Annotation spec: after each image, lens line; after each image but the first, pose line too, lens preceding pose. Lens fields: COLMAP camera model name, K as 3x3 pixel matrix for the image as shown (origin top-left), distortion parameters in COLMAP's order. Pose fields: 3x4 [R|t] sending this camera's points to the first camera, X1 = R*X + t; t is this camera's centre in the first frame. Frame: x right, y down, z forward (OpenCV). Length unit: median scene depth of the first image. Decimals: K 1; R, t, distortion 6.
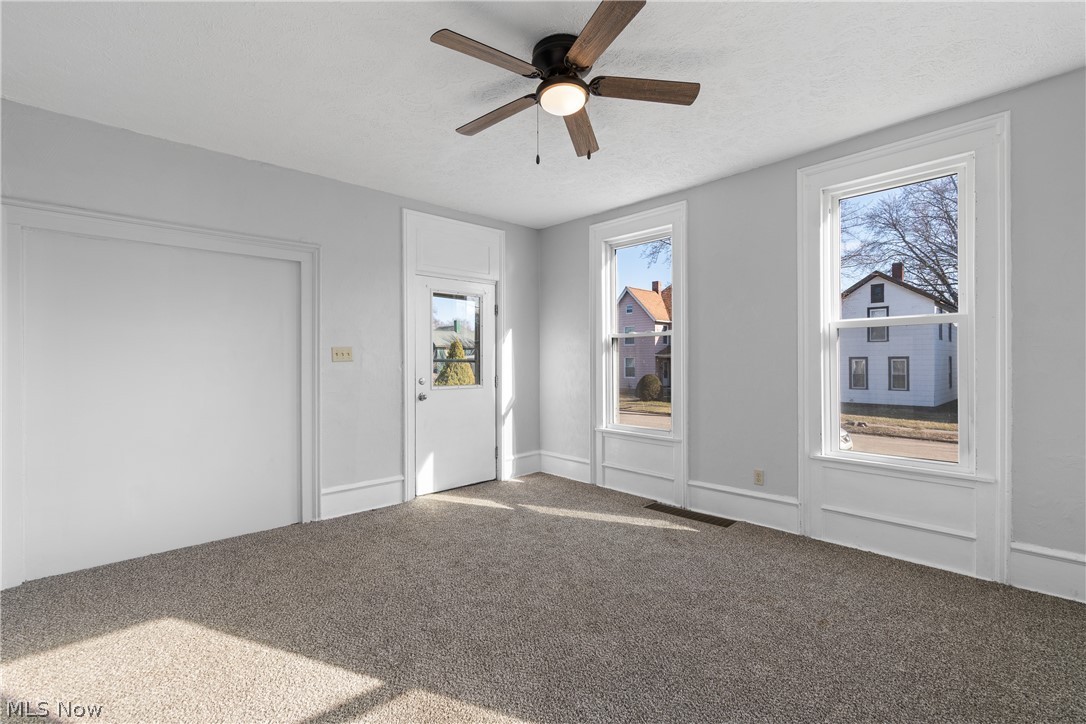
lens RADIAL K [[480.5, 0, 553.9], [0, 480.5, 365.0], [0, 0, 1]] dist [-0.001549, -0.000215]
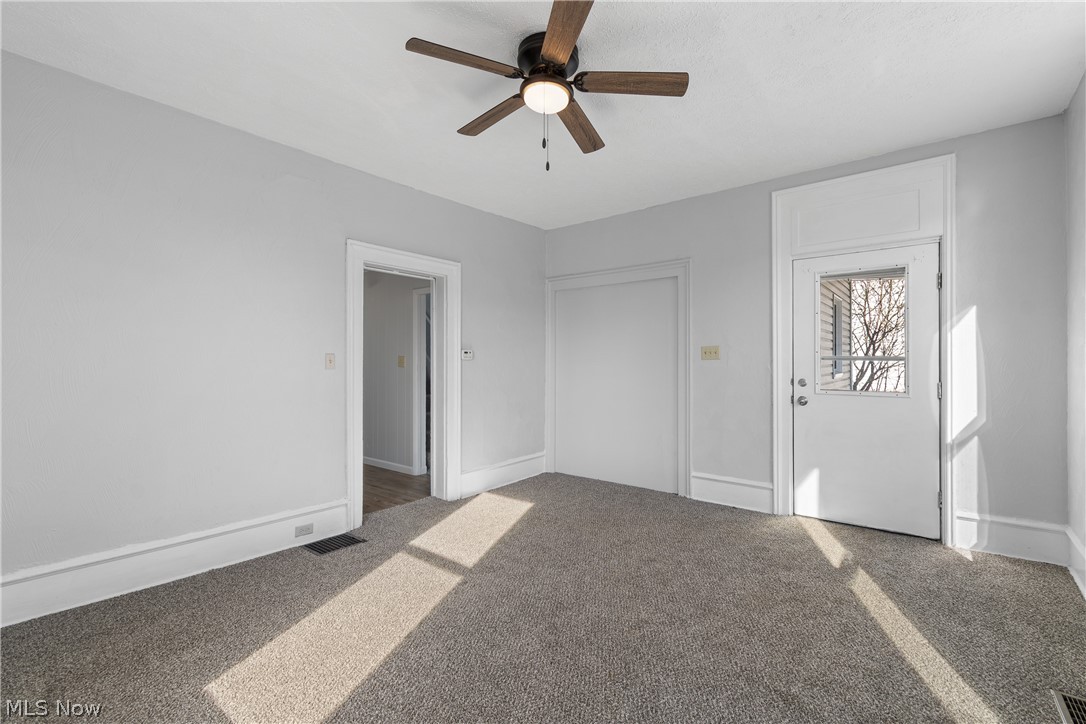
lens RADIAL K [[478.7, 0, 555.0], [0, 478.7, 359.1], [0, 0, 1]] dist [-0.001328, -0.000424]
pose [[0.135783, -0.000351, -0.990739, 0.569225], [-0.007327, 0.999972, -0.001358, -0.003868], [0.990712, 0.007444, 0.135776, 0.499015]]
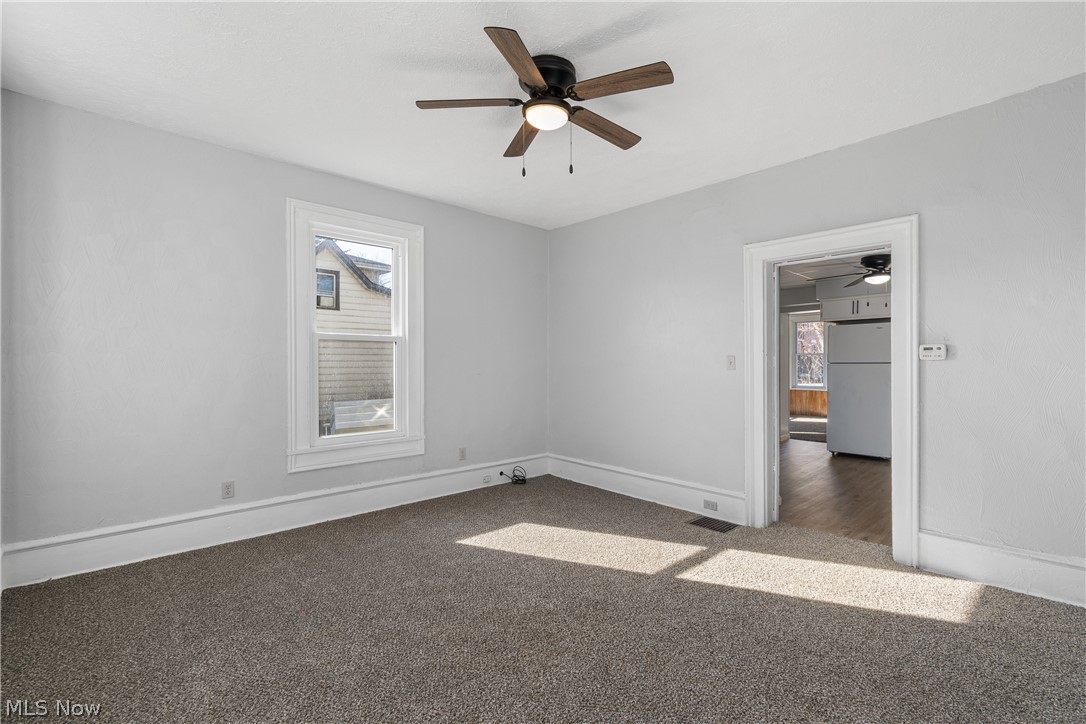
lens RADIAL K [[480.5, 0, 553.9], [0, 480.5, 365.0], [0, 0, 1]] dist [-0.001549, -0.000215]
pose [[-0.999976, 0.006753, 0.001815, 0.005040], [0.006769, 0.999933, 0.009340, -0.004765], [-0.001752, 0.009352, -0.999955, 1.170387]]
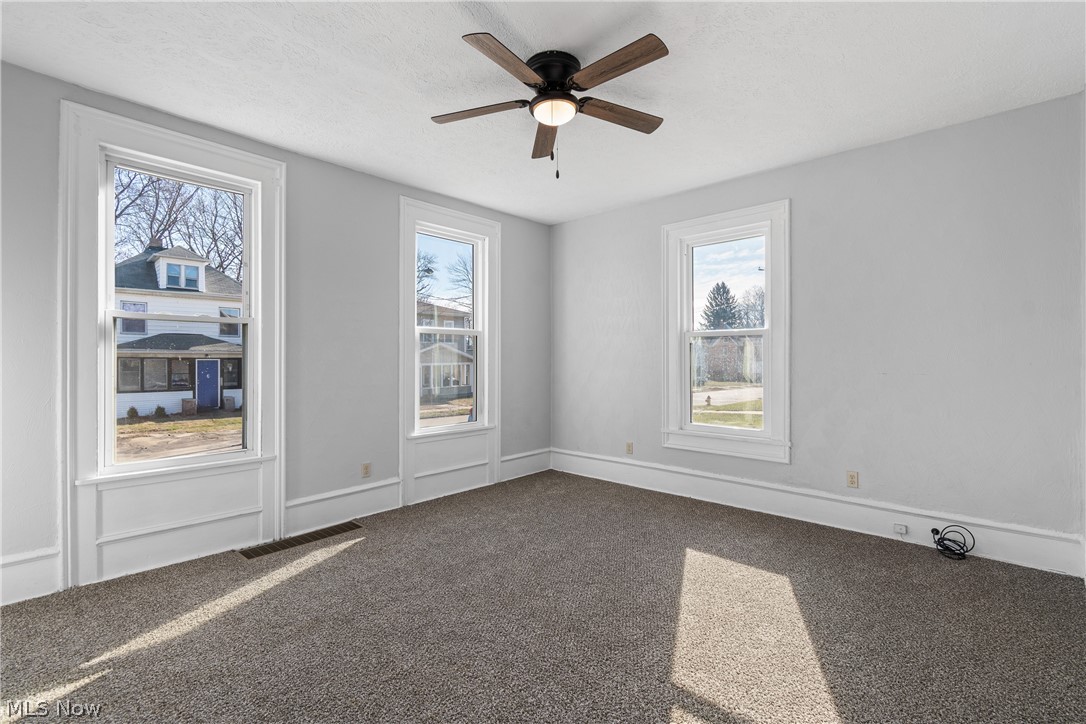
lens RADIAL K [[481.0, 0, 556.5], [0, 481.0, 358.5], [0, 0, 1]] dist [-0.012938, -0.000319]
pose [[-0.076302, 0.006827, 0.997061, -0.588423], [0.008325, 0.999946, -0.006210, 0.002165], [-0.997050, 0.007827, -0.076355, 0.609265]]
